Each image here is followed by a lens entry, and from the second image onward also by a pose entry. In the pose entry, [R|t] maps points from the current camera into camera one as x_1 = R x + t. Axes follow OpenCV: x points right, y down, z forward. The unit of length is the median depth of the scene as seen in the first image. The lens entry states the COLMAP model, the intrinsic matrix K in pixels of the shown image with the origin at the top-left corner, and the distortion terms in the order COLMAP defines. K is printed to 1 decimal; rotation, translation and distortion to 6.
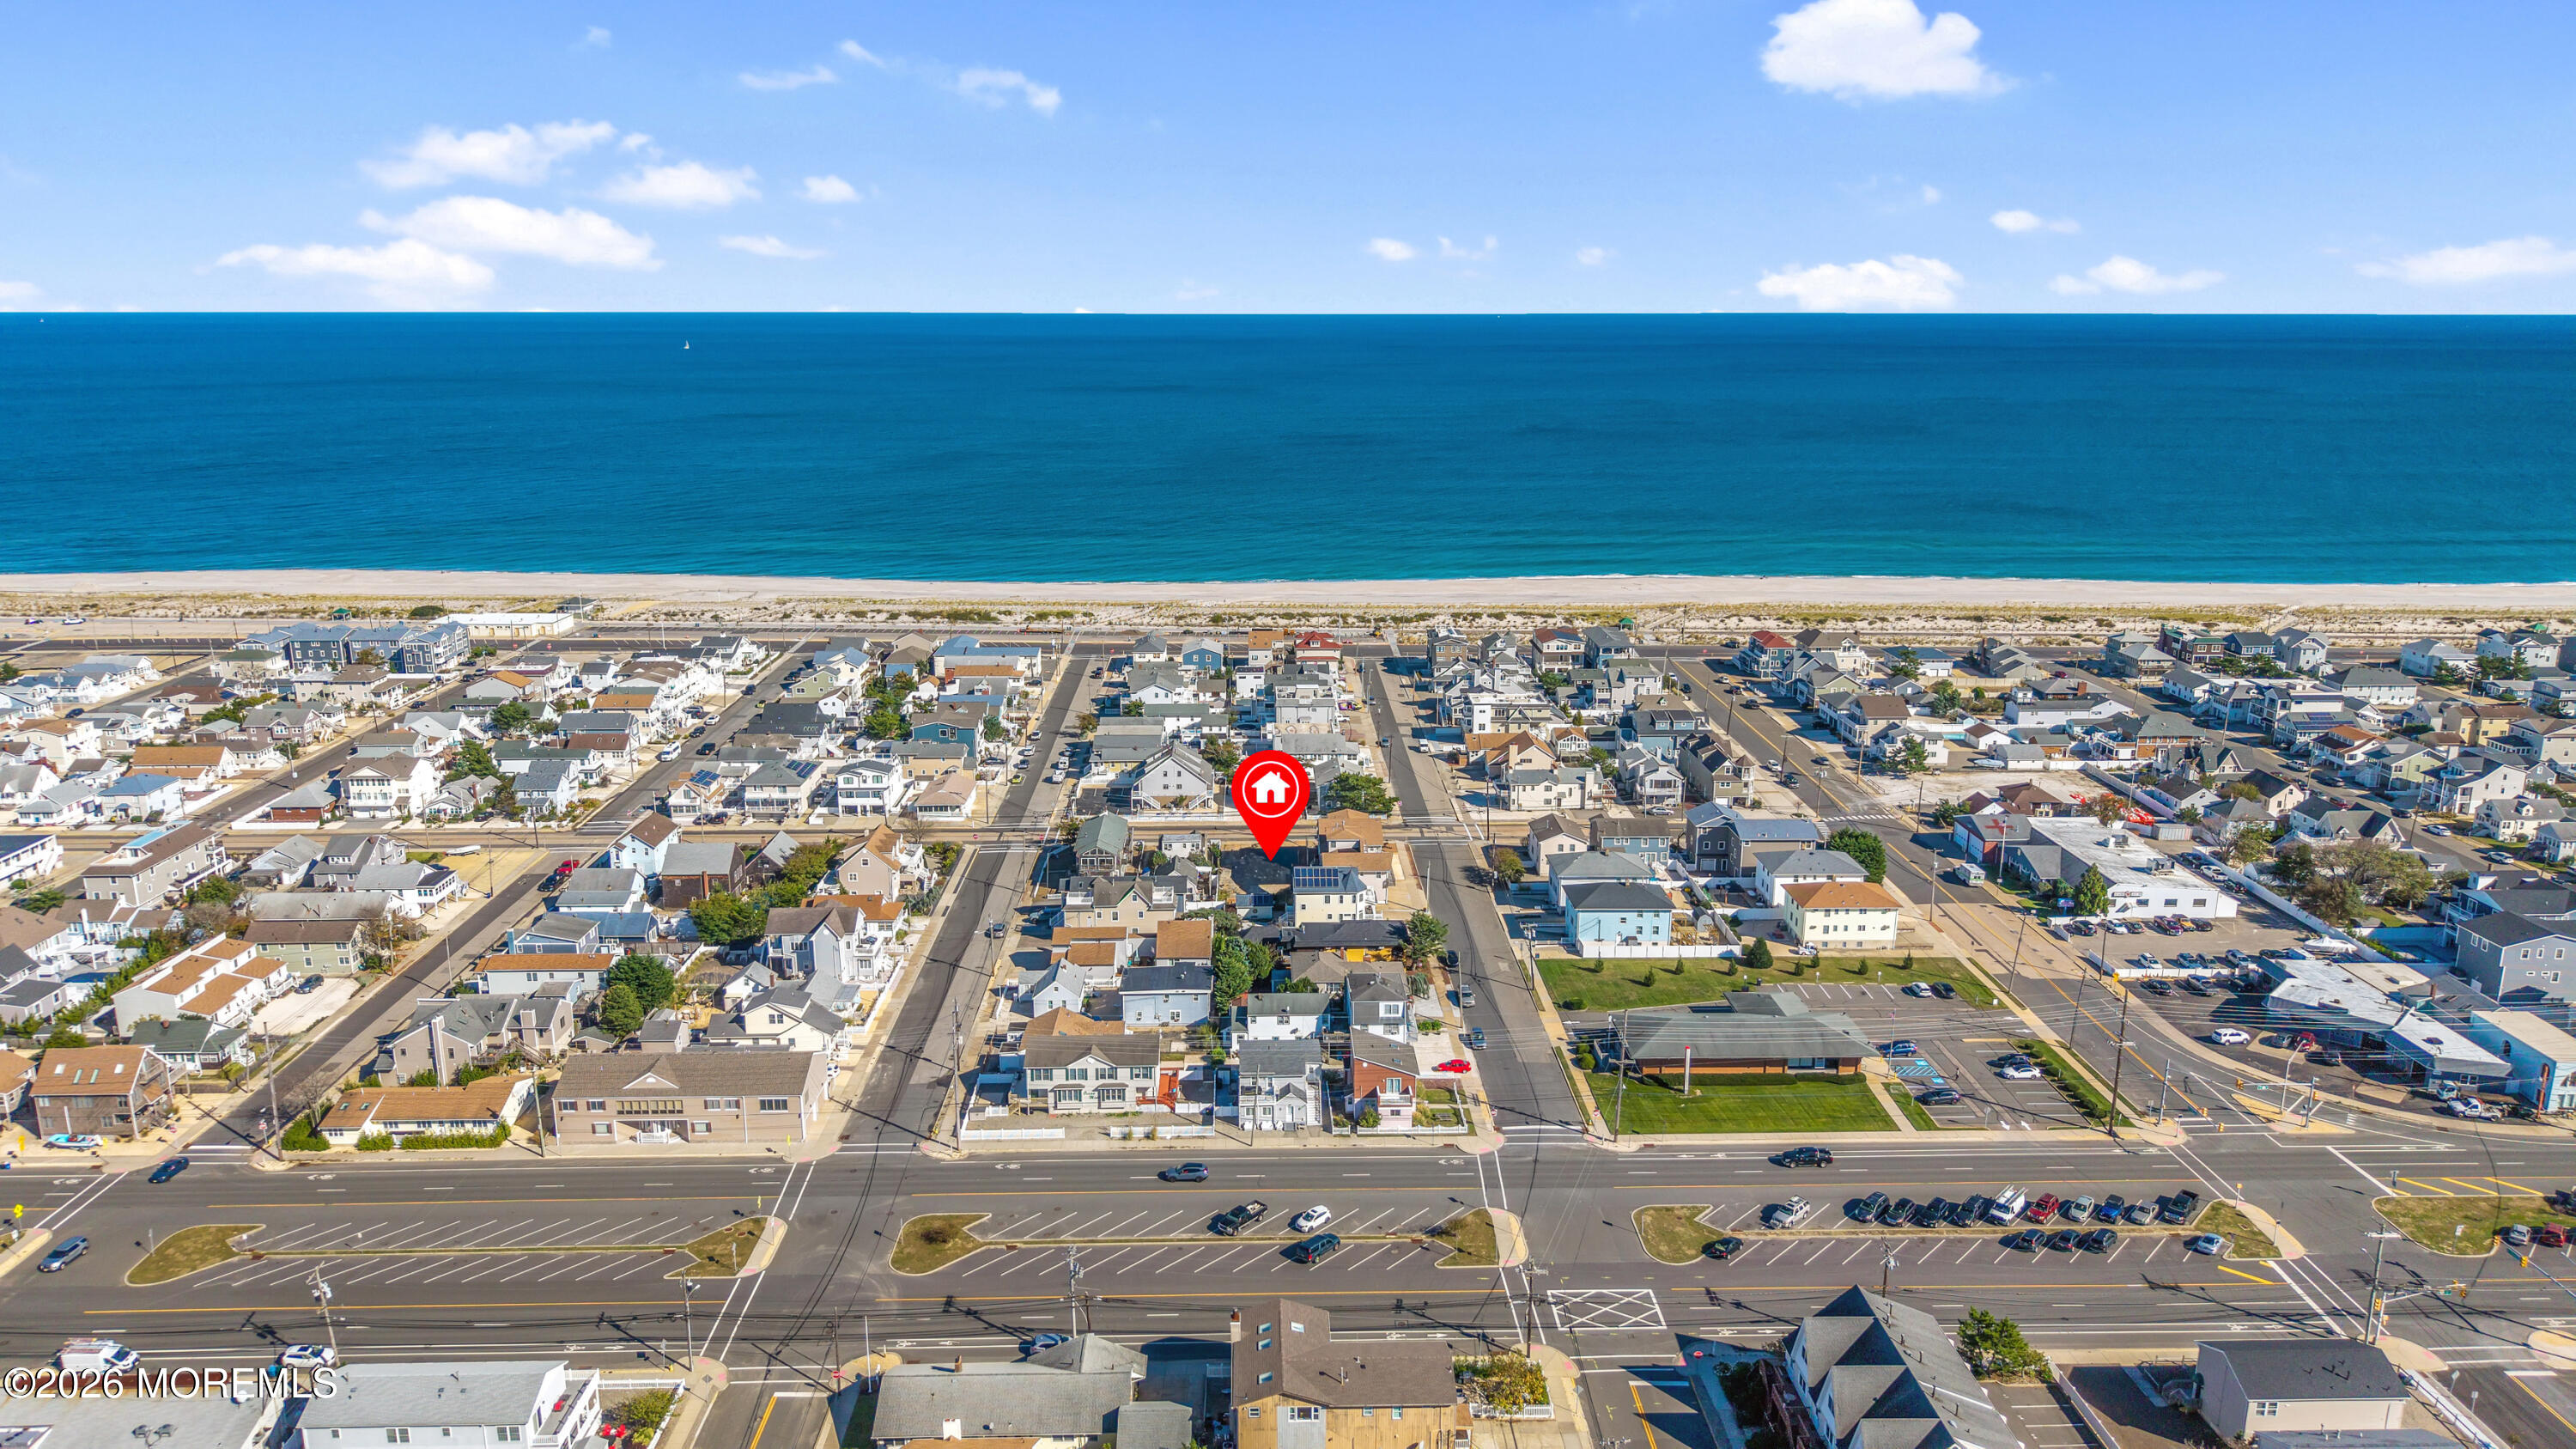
lens RADIAL K [[1727.3, 0, 1288.0], [0, 1727.3, 724.5], [0, 0, 1]] dist [-0.001890, 0.000291]
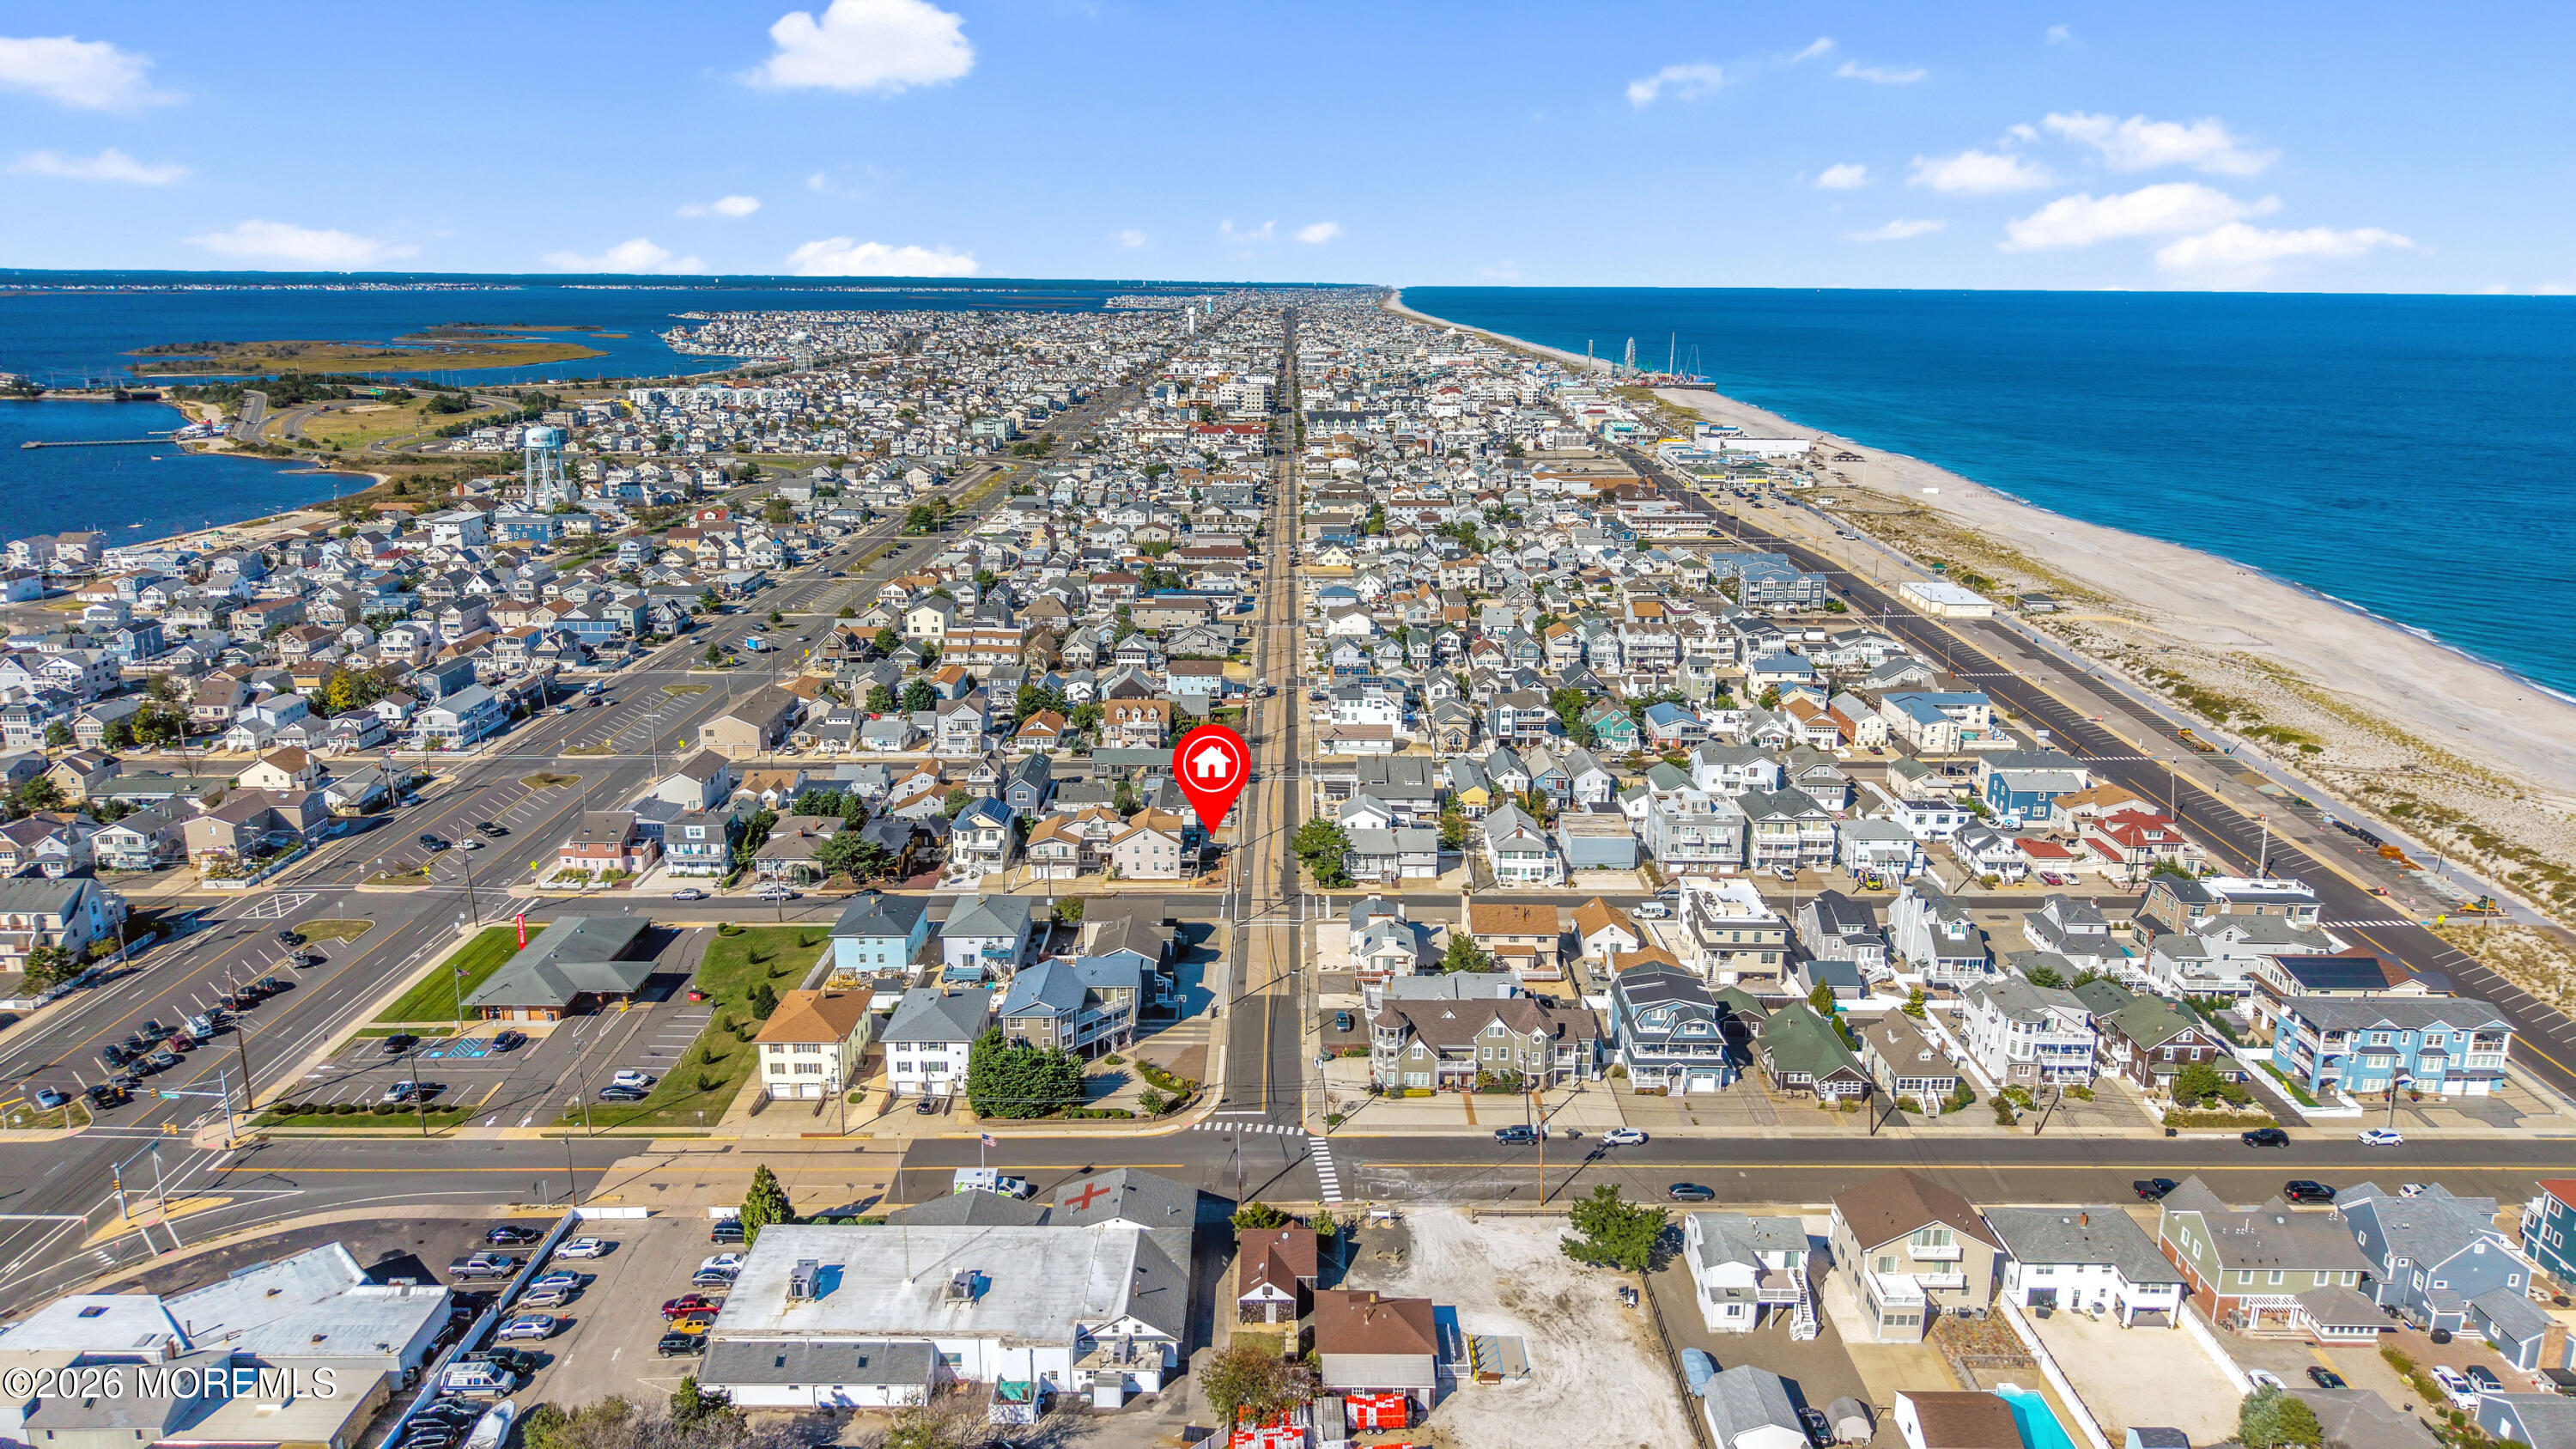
lens RADIAL K [[1727.3, 0, 1288.0], [0, 1727.3, 724.5], [0, 0, 1]] dist [-0.001890, 0.000291]
pose [[-0.032157, 0.248262, -0.968159, 0.843106], [-0.240035, 0.938392, 0.248602, -0.222302], [0.970231, 0.240387, 0.029416, 0.926535]]
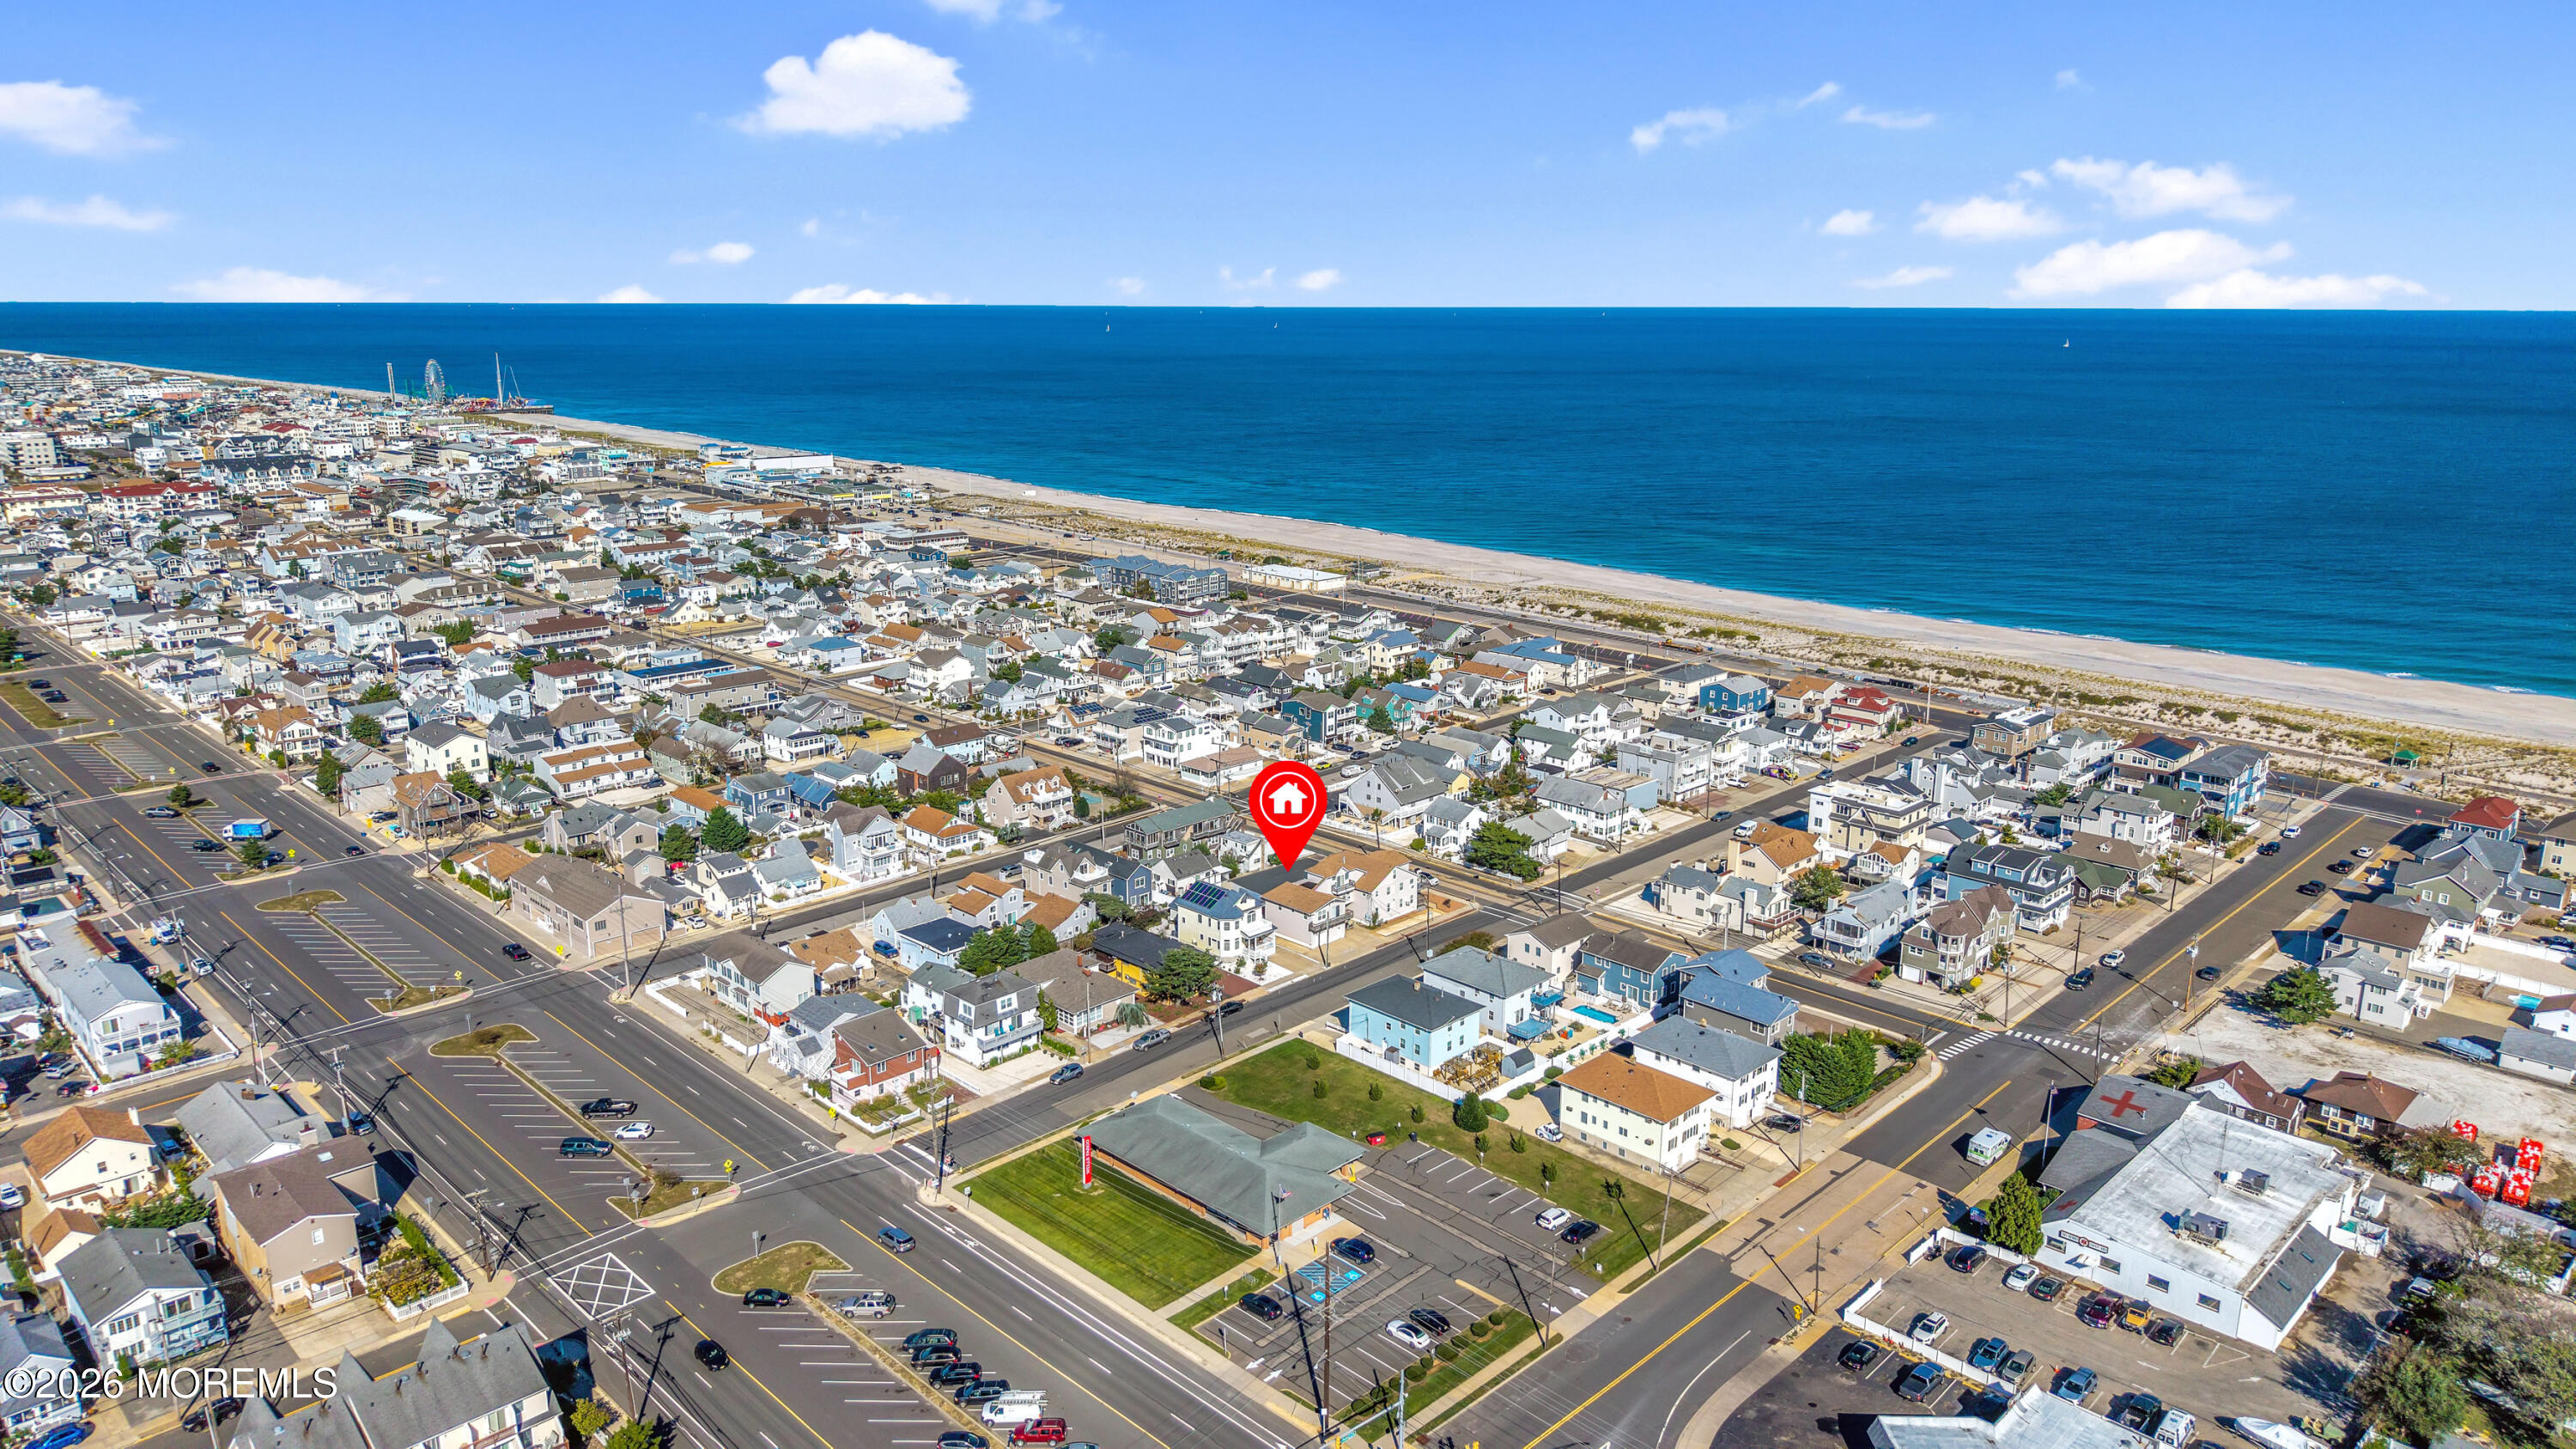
lens RADIAL K [[1727.3, 0, 1288.0], [0, 1727.3, 724.5], [0, 0, 1]] dist [-0.001890, 0.000291]
pose [[0.683251, 0.174414, -0.709047, 0.580578], [-0.172741, 0.982098, 0.075125, -0.069499], [0.709457, 0.071152, 0.701148, 0.280580]]
